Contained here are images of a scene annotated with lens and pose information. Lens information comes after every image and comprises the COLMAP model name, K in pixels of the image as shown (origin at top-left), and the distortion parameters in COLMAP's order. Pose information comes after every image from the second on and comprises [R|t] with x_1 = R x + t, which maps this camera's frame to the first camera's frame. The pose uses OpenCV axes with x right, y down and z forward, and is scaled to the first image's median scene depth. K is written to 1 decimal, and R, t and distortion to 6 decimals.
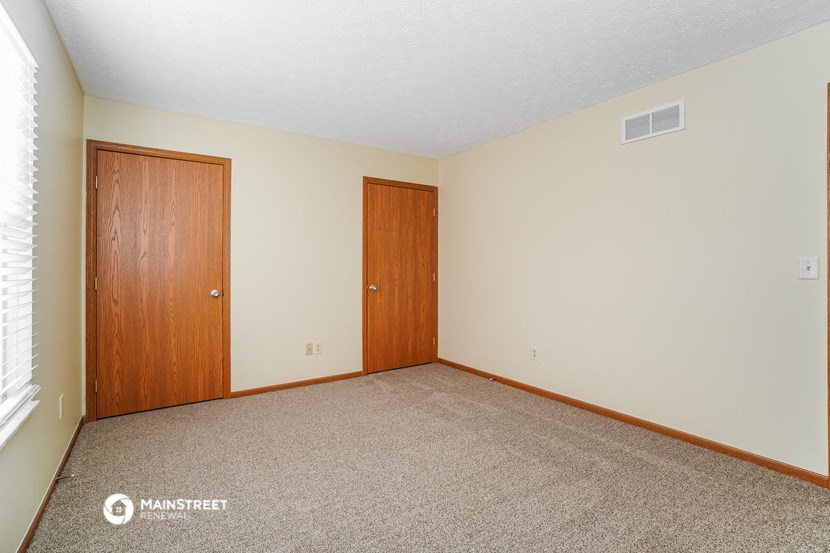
lens RADIAL K [[381.0, 0, 409.9], [0, 381.0, 272.7], [0, 0, 1]] dist [-0.001696, 0.000008]
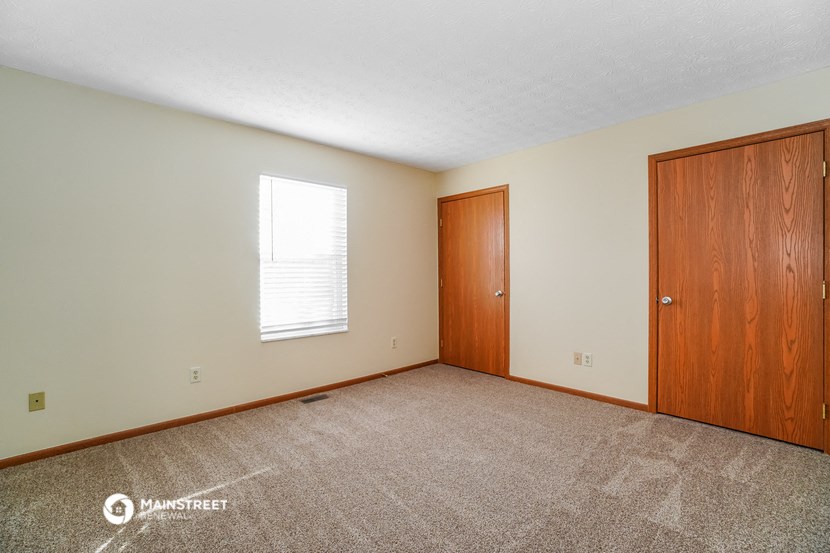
lens RADIAL K [[381.0, 0, 407.5], [0, 381.0, 274.3], [0, 0, 1]] dist [-0.001696, 0.000008]
pose [[0.188612, 0.009240, -0.982008, 0.584096], [-0.006715, 0.999944, 0.008120, -0.014994], [0.982029, 0.005062, 0.188663, 0.393453]]
